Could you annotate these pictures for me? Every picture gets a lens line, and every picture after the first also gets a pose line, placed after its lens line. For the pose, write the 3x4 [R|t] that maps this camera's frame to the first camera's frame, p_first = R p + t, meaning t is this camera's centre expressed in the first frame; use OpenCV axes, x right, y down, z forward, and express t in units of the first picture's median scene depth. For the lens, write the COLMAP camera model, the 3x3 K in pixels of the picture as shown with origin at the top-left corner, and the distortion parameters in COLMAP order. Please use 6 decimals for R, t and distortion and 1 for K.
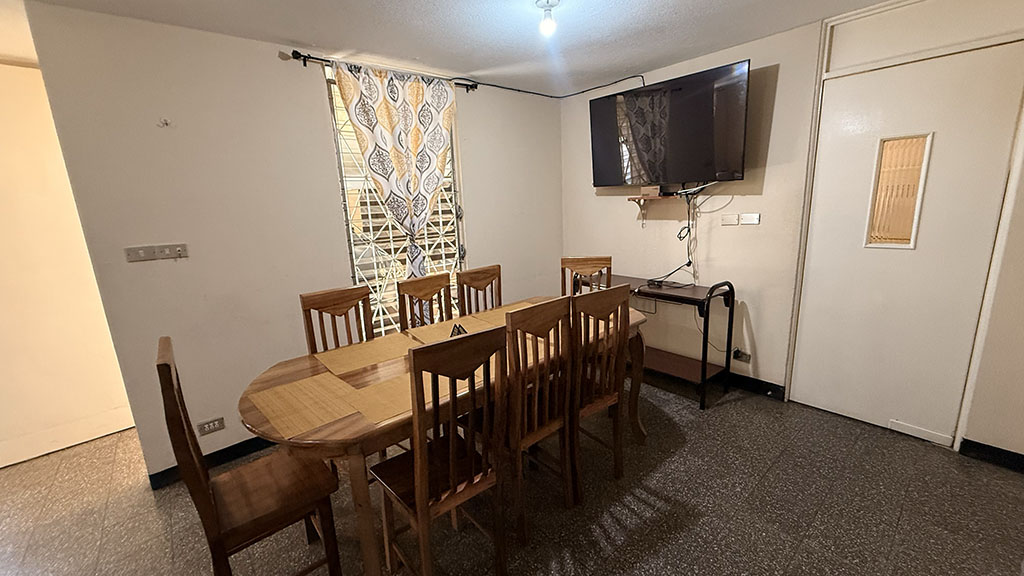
lens RADIAL K [[407.7, 0, 512.0], [0, 407.7, 288.0], [0, 0, 1]] dist [-0.001026, 0.000232]
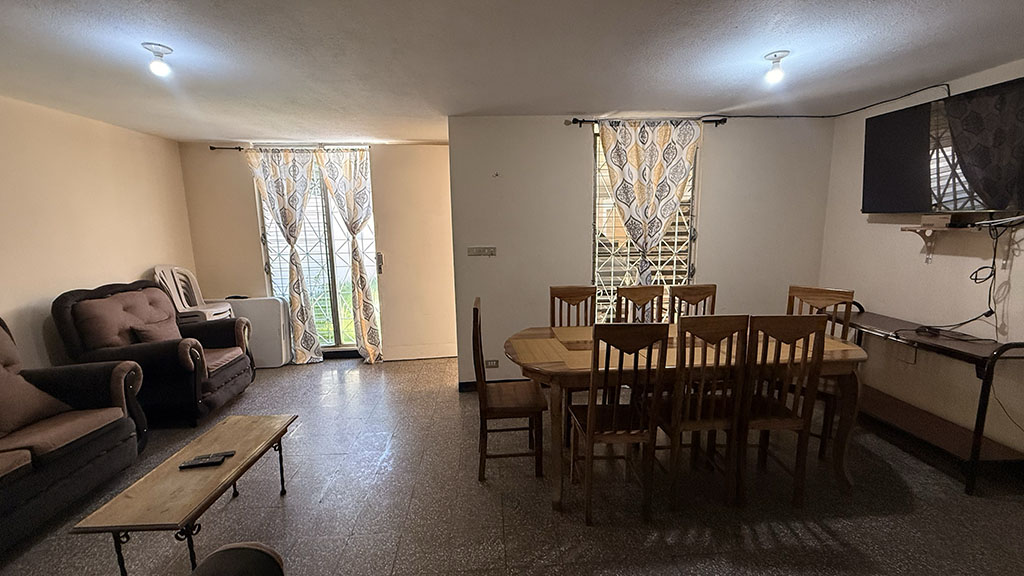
lens RADIAL K [[407.7, 0, 512.0], [0, 407.7, 288.0], [0, 0, 1]] dist [-0.001026, 0.000232]
pose [[0.798226, 0.125580, -0.589122, 0.170604], [-0.144956, 0.989332, 0.014484, 0.014991], [0.584657, 0.073835, 0.807914, -0.195915]]
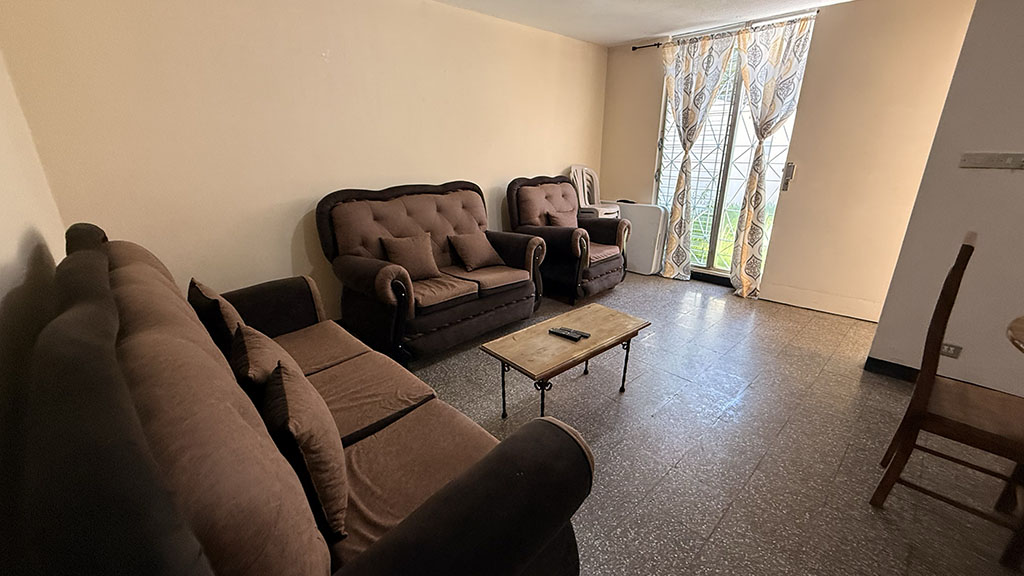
lens RADIAL K [[407.7, 0, 512.0], [0, 407.7, 288.0], [0, 0, 1]] dist [-0.001026, 0.000232]
pose [[0.040249, 0.361707, -0.931422, 0.063766], [-0.209698, 0.914476, 0.346065, 0.068972], [0.976937, 0.181388, 0.112656, -0.124336]]
